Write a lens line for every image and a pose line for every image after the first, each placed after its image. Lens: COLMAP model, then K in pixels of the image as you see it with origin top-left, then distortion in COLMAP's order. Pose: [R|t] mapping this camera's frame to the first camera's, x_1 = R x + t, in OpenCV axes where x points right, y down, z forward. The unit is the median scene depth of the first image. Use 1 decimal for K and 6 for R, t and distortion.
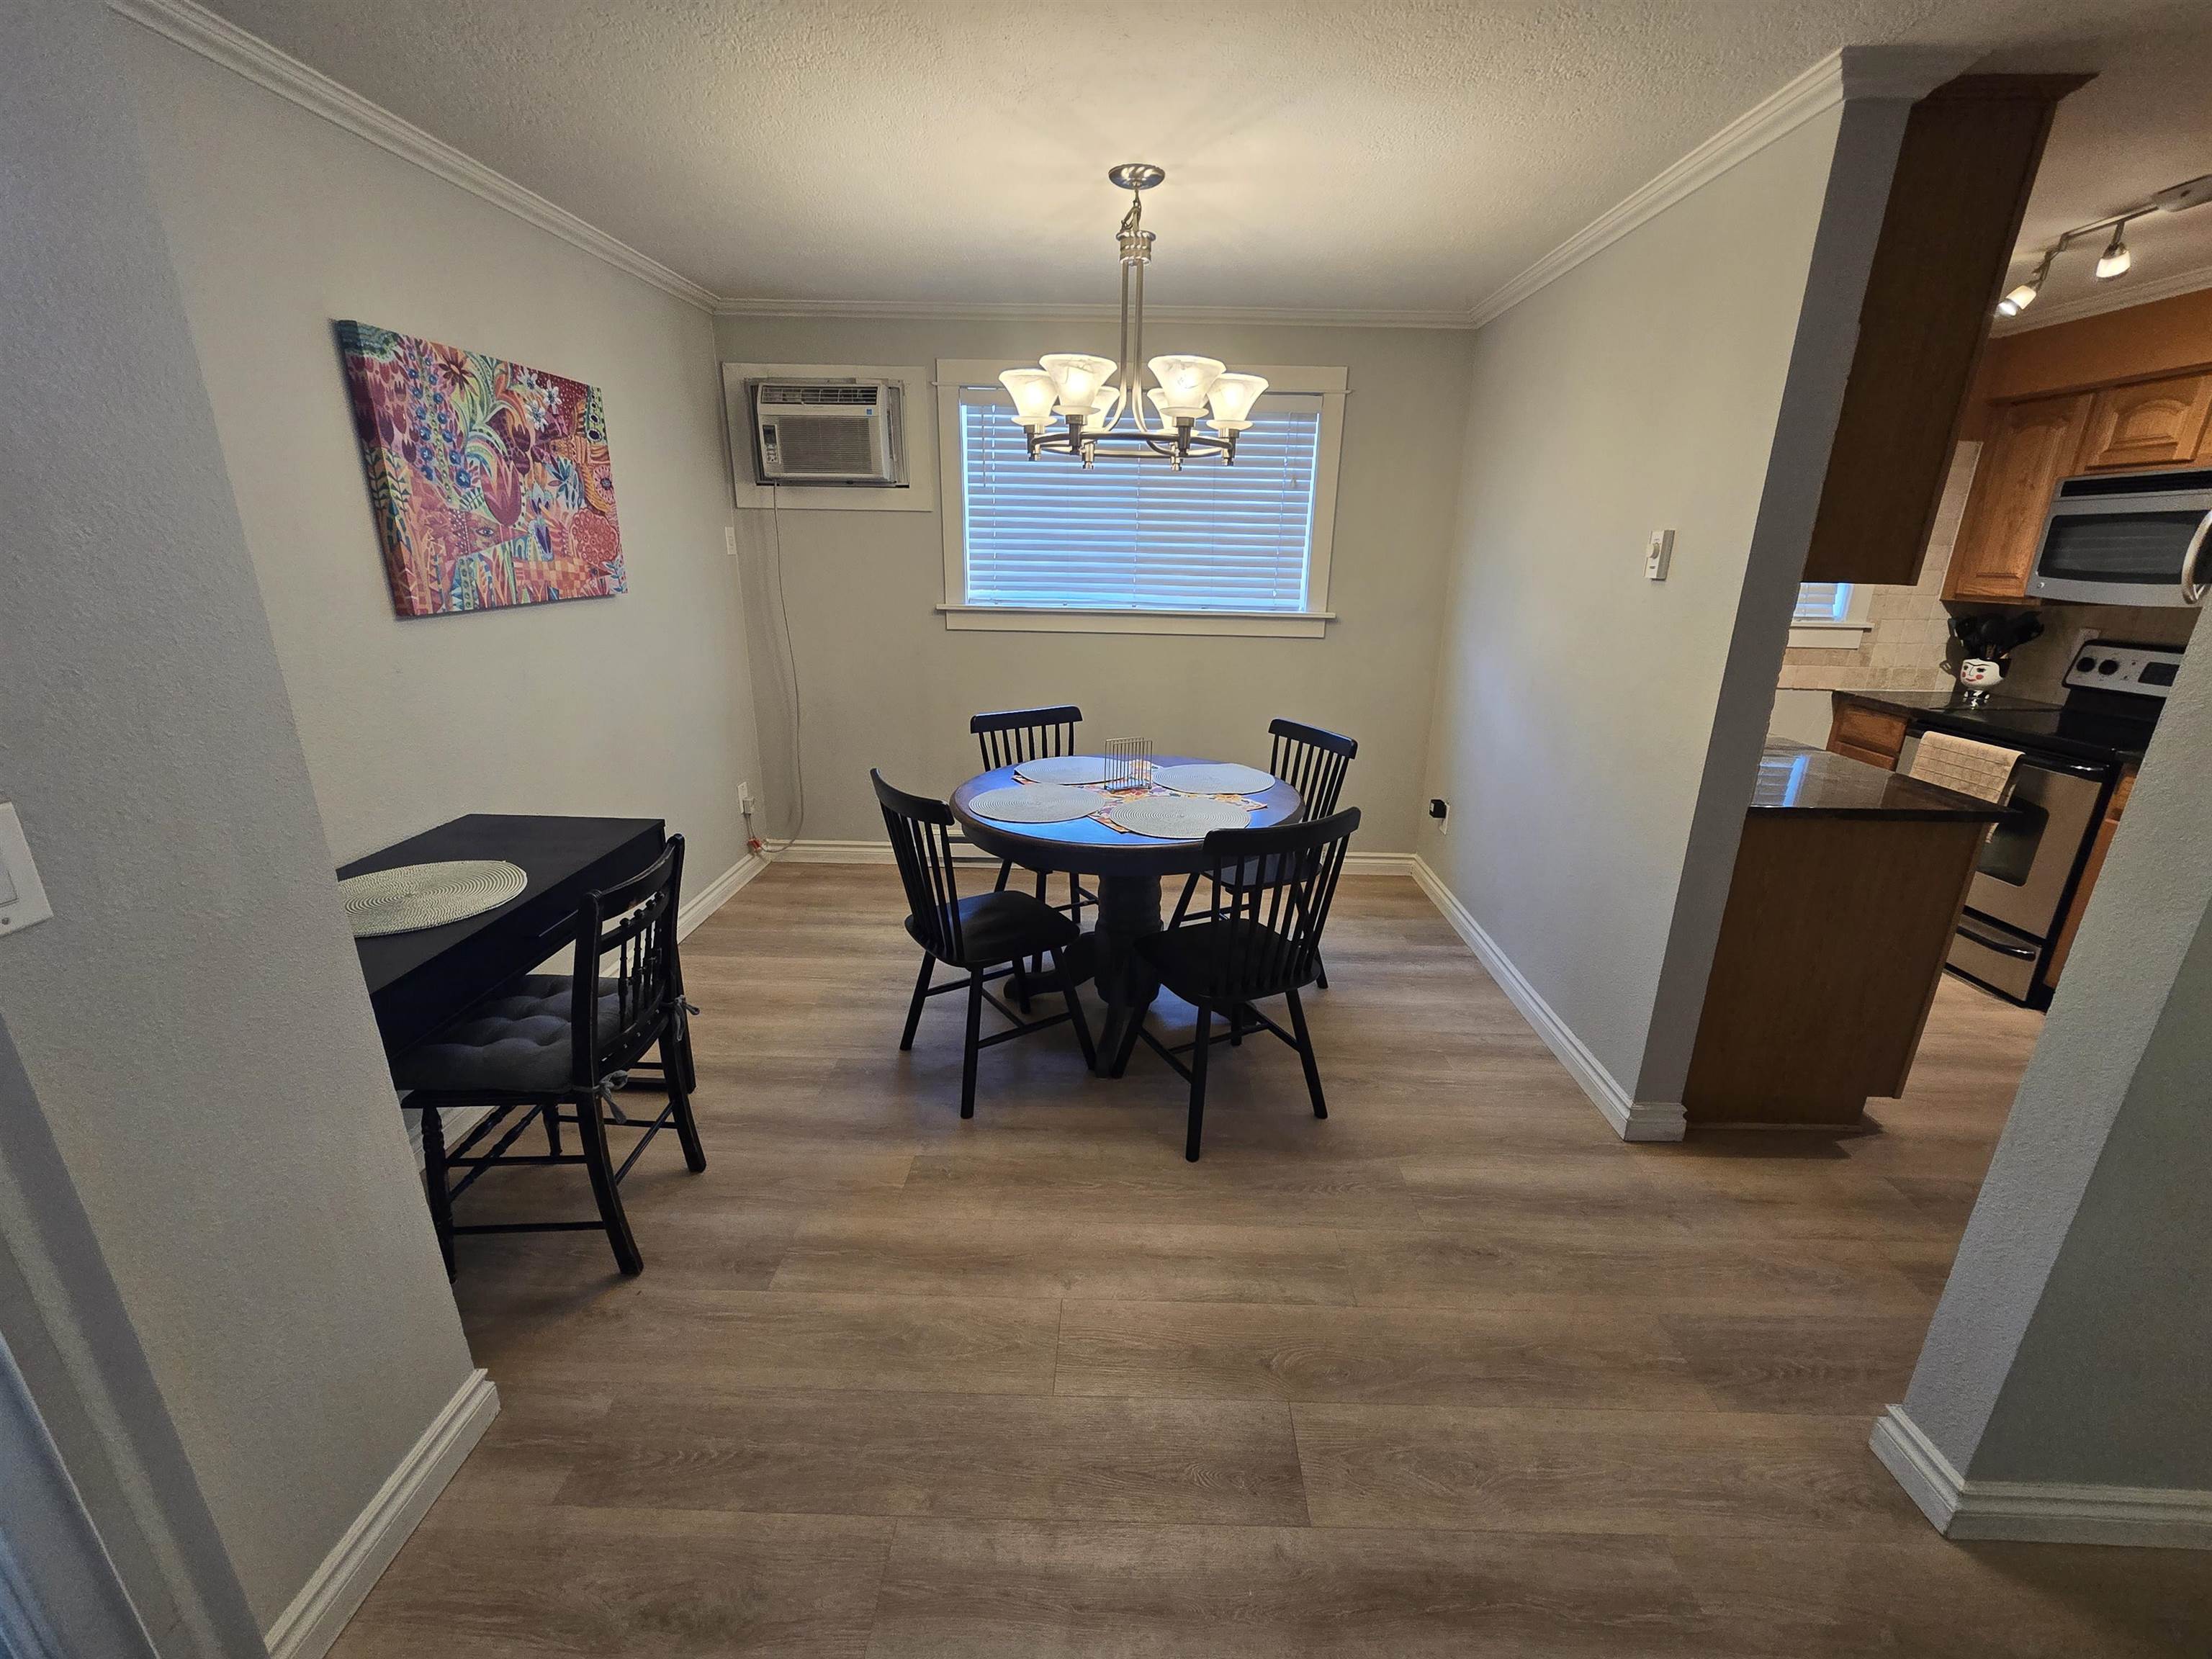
lens RADIAL K [[905.7, 0, 1116.8], [0, 905.7, 832.8], [0, 0, 1]] dist [-0.007650, 0.002675]
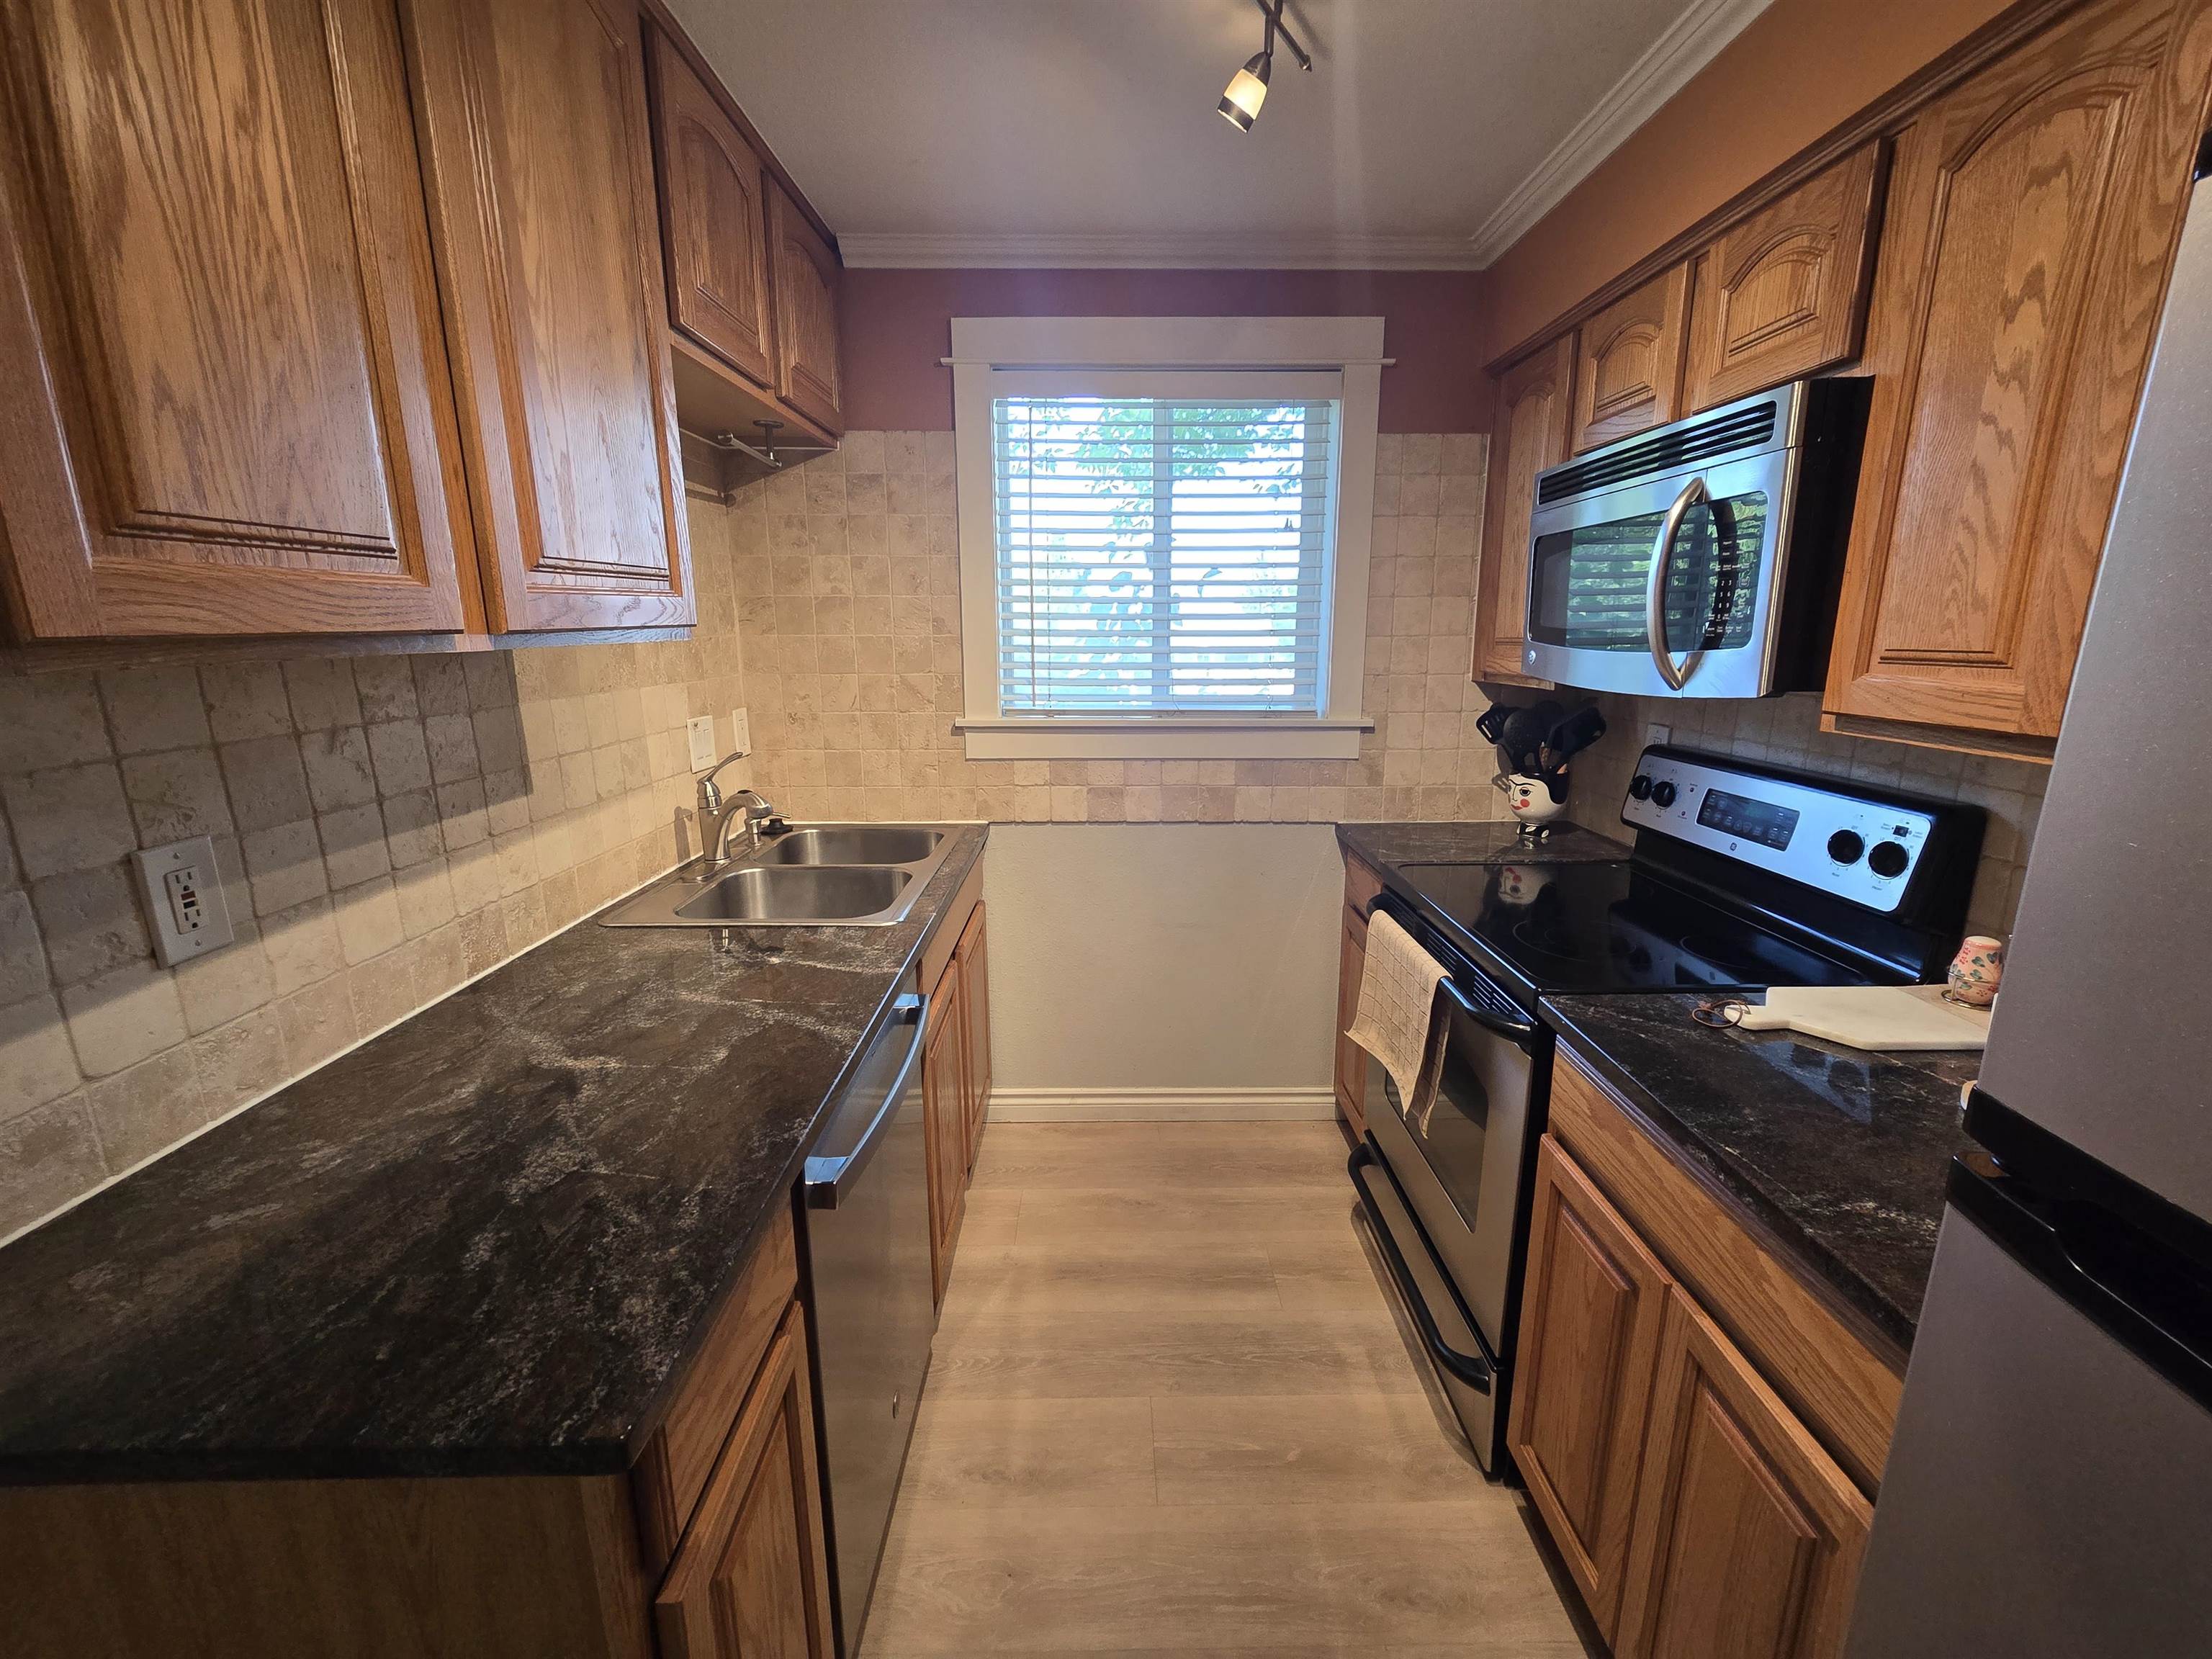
lens RADIAL K [[905.7, 0, 1116.4], [0, 905.7, 828.5], [0, 0, 1]] dist [-0.007650, 0.002675]
pose [[0.999373, -0.025059, 0.025012, 0.702728], [0.027197, 0.995645, -0.089171, -0.114897], [-0.022668, 0.089796, 0.995702, 0.417729]]
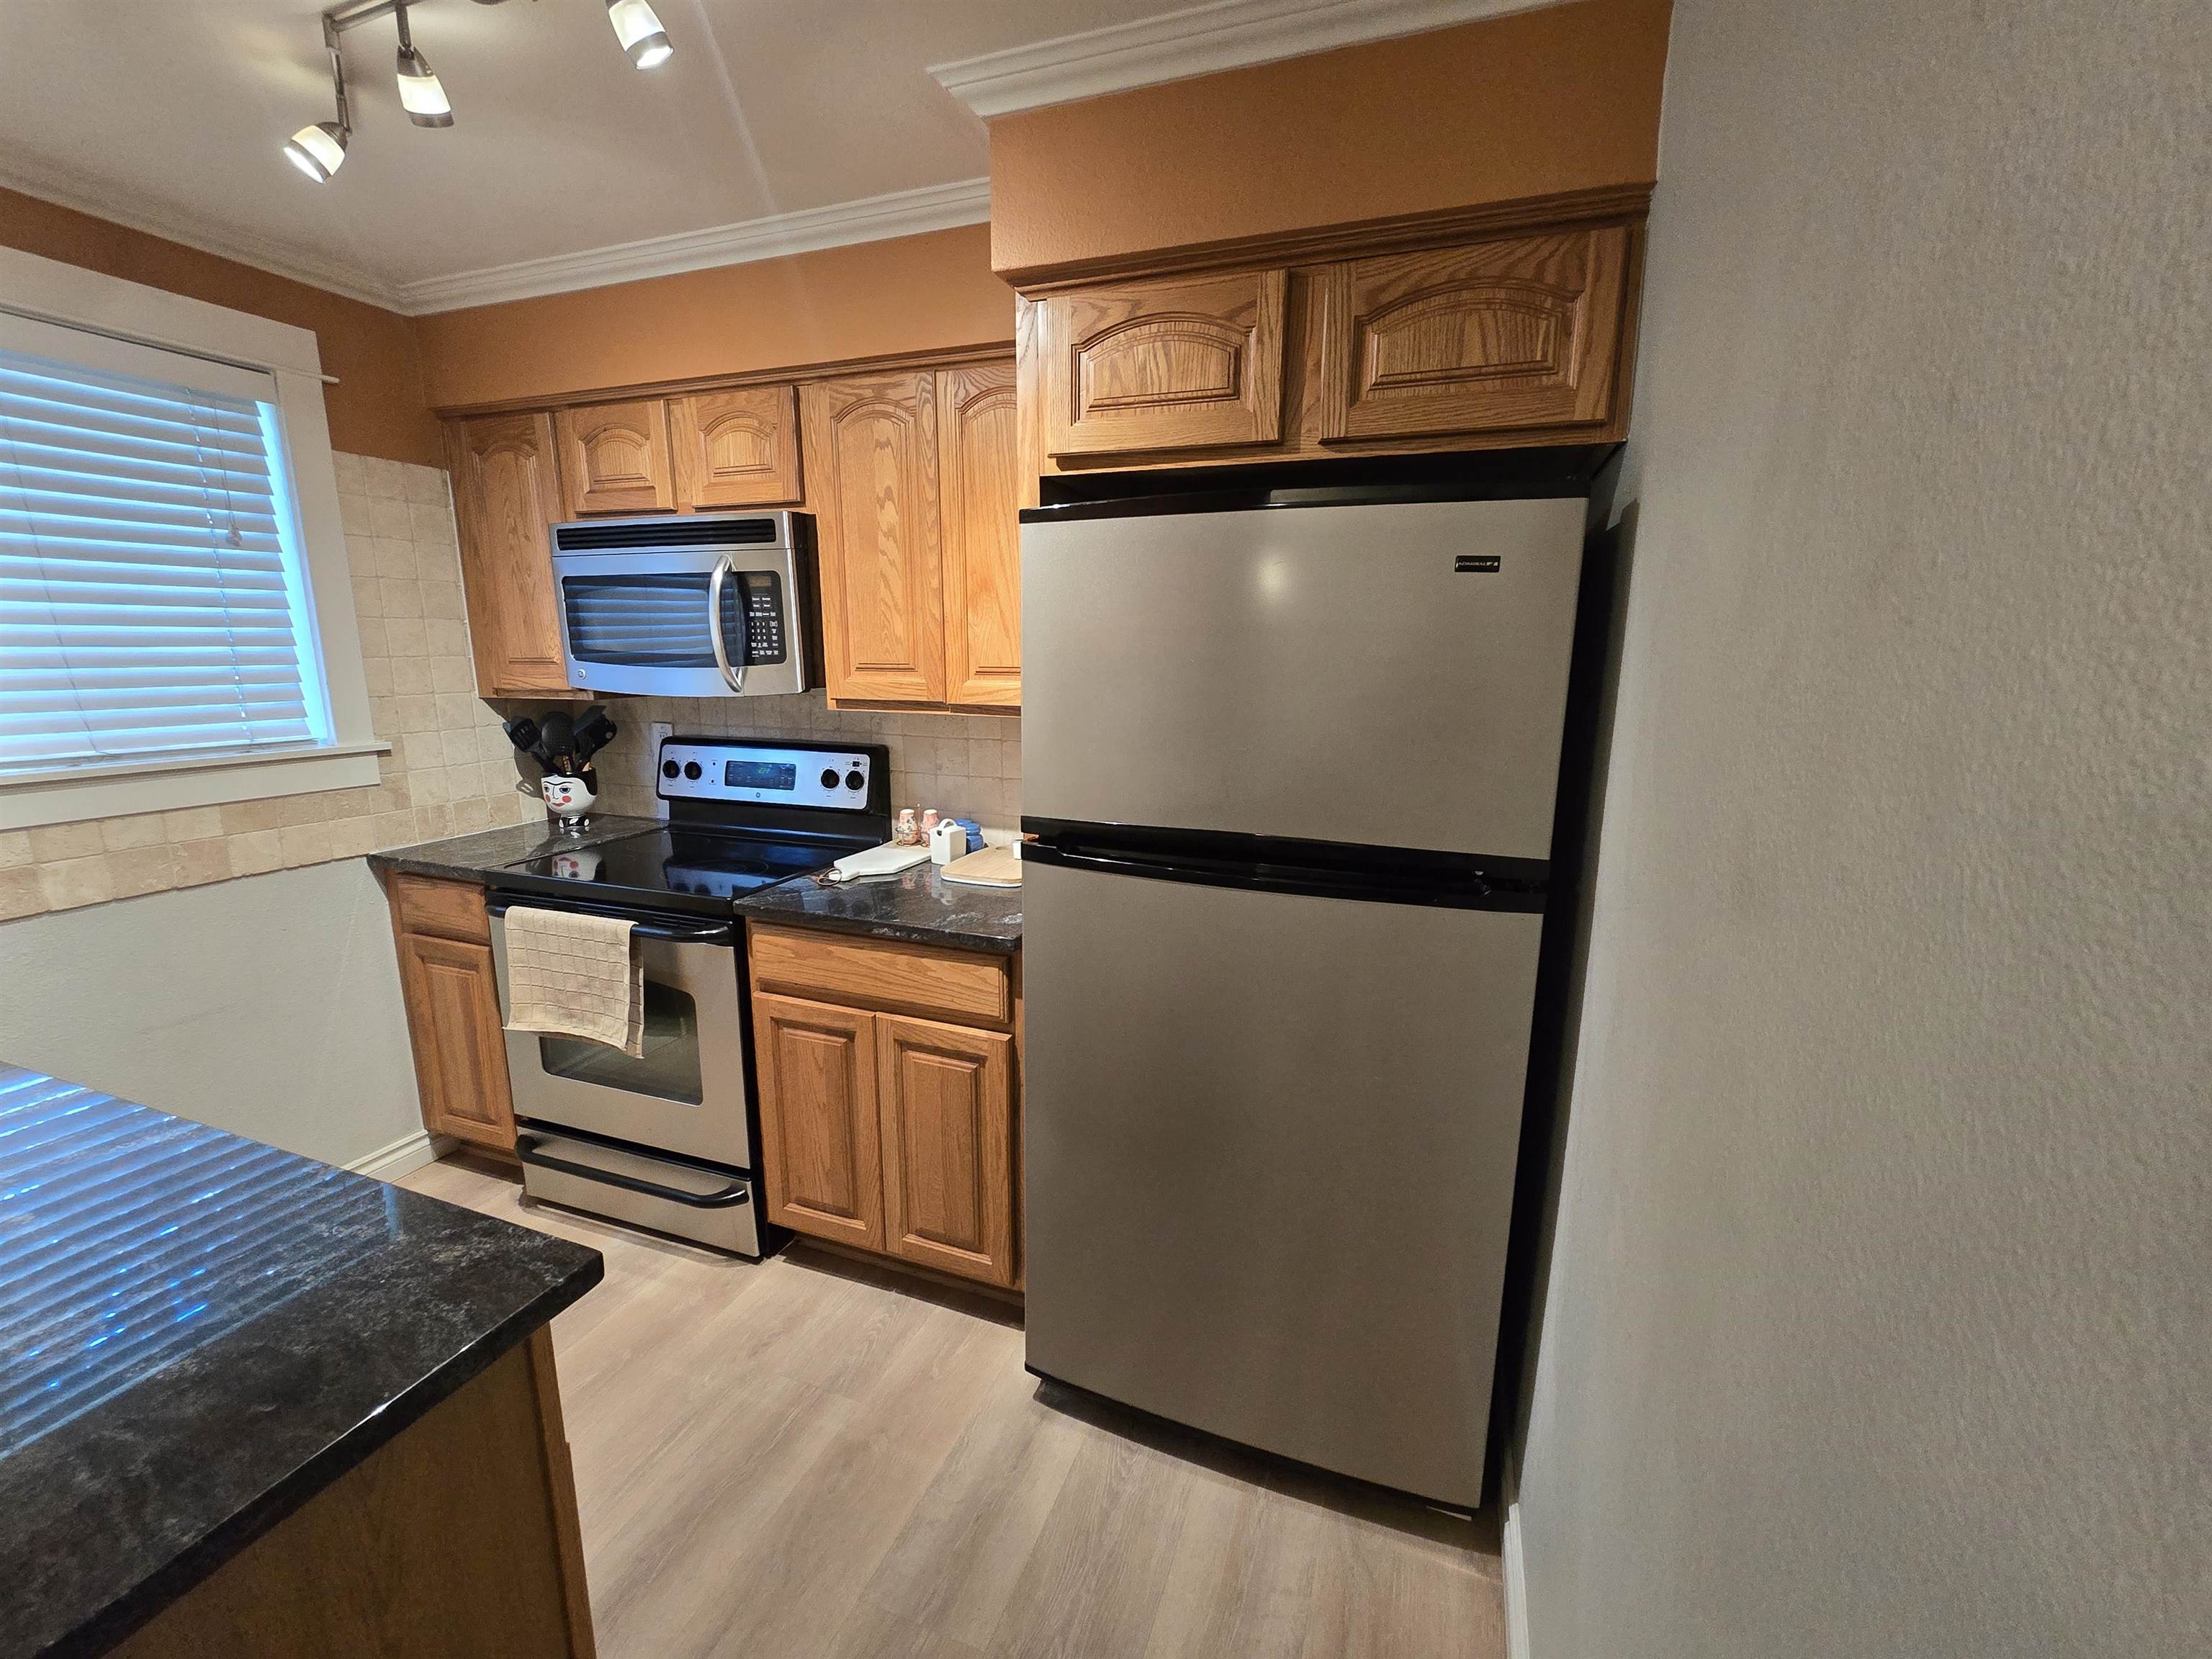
lens RADIAL K [[905.7, 0, 1115.4], [0, 905.7, 830.3], [0, 0, 1]] dist [-0.007650, 0.002675]
pose [[0.325490, -0.202121, 0.923690, 0.456992], [0.285593, 0.952276, 0.107738, -0.108466], [-0.901384, 0.228732, 0.367681, 0.369786]]
